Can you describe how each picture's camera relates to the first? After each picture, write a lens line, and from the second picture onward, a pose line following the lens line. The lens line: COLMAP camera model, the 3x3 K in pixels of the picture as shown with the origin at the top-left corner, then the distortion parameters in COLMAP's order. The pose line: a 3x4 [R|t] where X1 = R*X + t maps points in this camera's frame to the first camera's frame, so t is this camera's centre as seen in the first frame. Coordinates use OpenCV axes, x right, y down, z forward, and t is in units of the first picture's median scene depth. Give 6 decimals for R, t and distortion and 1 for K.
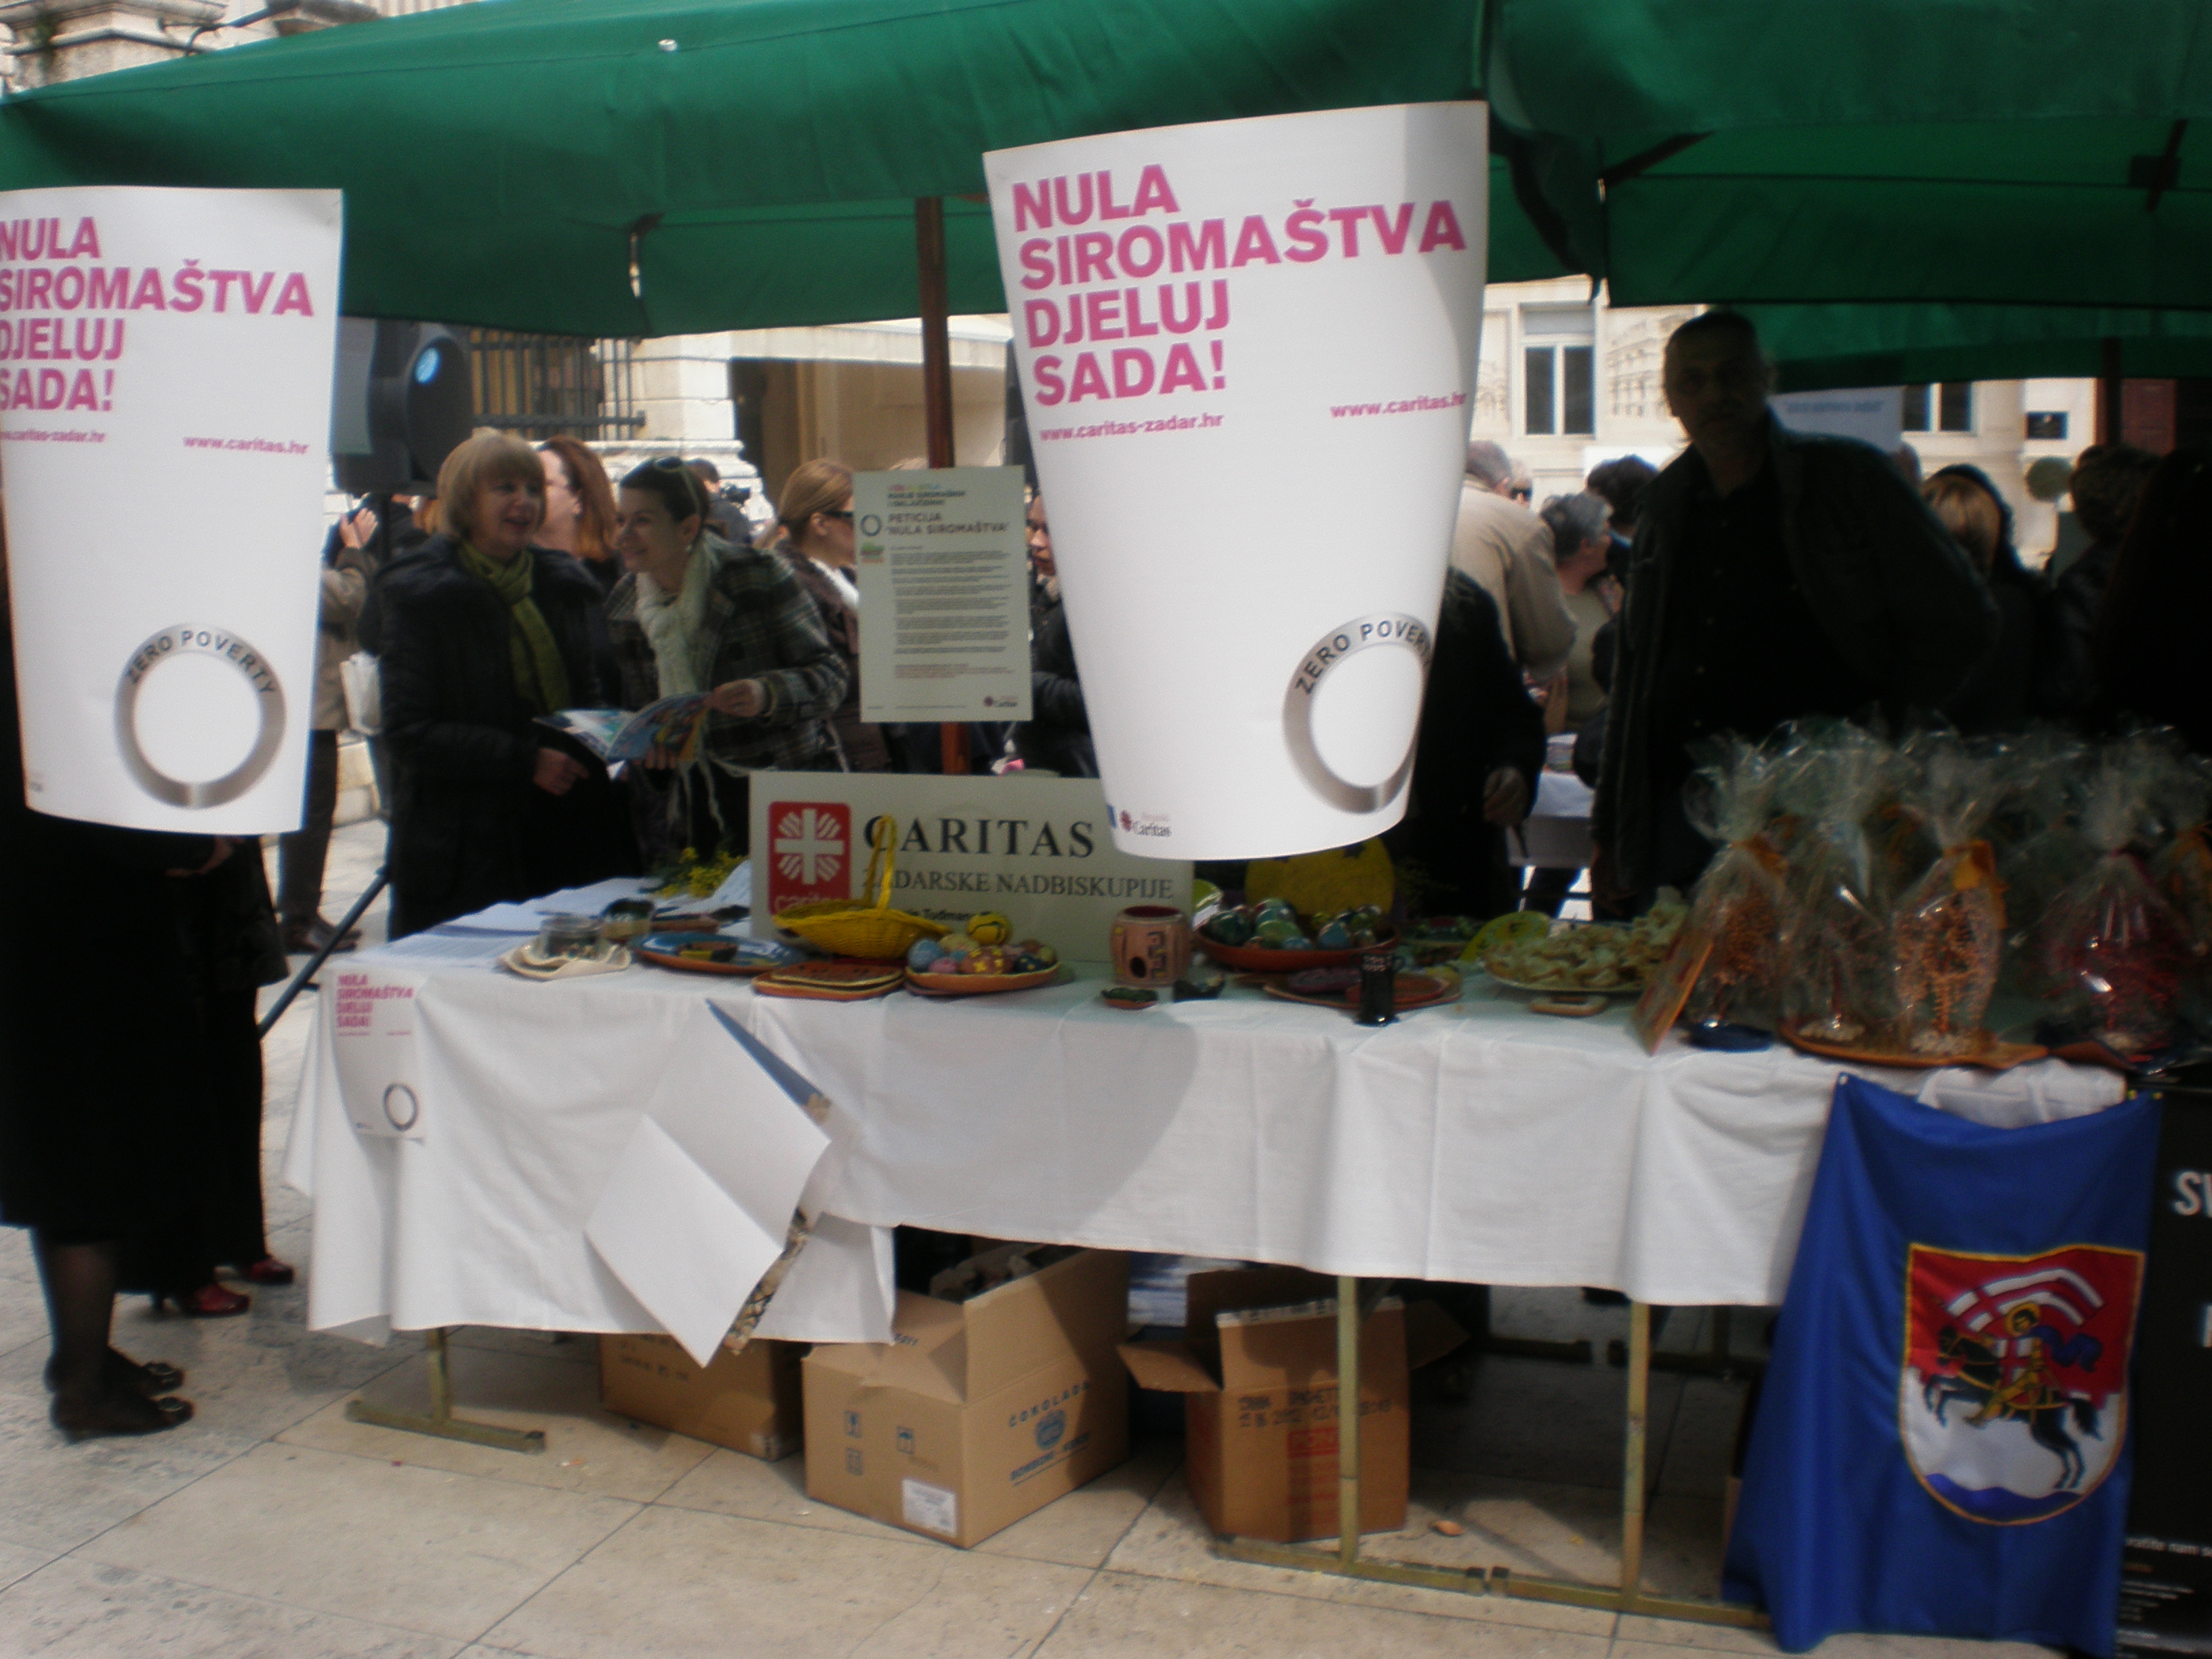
lens RADIAL K [[2429.3, 0, 1216.0], [0, 2429.3, 831.3], [0, 0, 1]] dist [-0.161491, -0.159329]
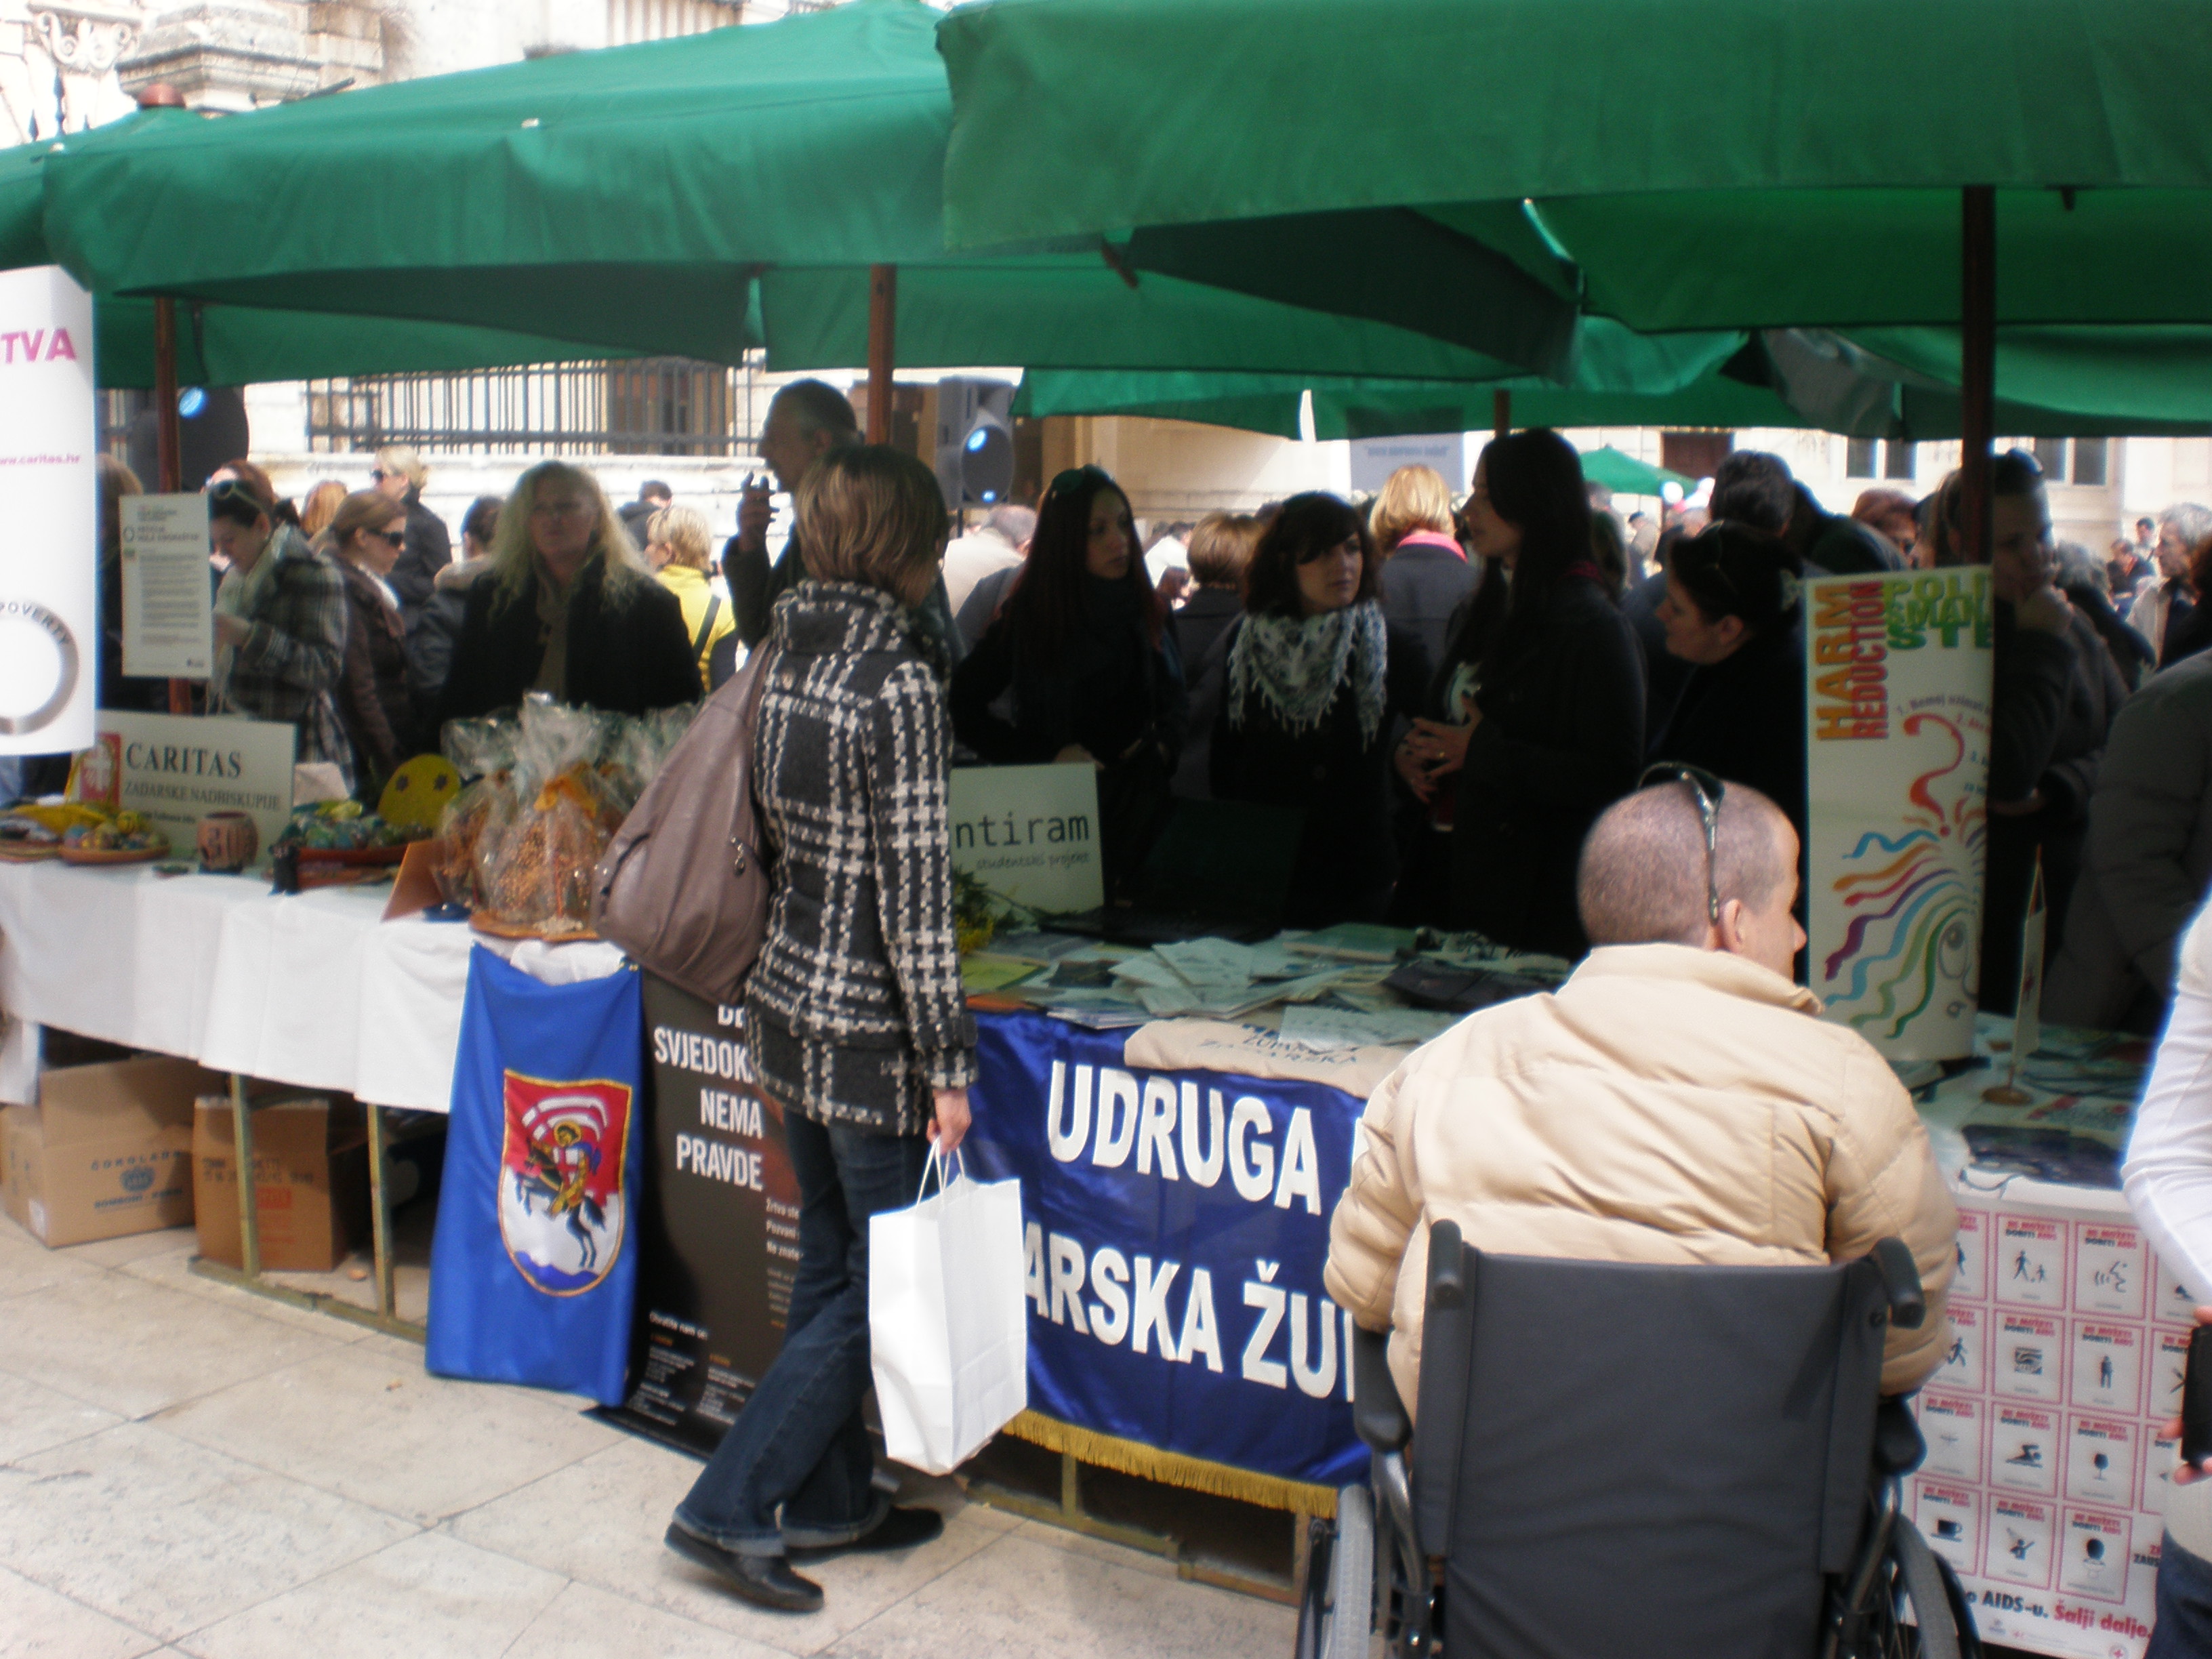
lens RADIAL K [[2429.3, 0, 1216.0], [0, 2429.3, 831.3], [0, 0, 1]] dist [-0.161491, -0.159329]
pose [[0.978387, 0.043381, -0.202179, 0.937824], [-0.045325, 0.998960, -0.004994, 0.028139], [0.201752, 0.014050, 0.979336, -0.229818]]
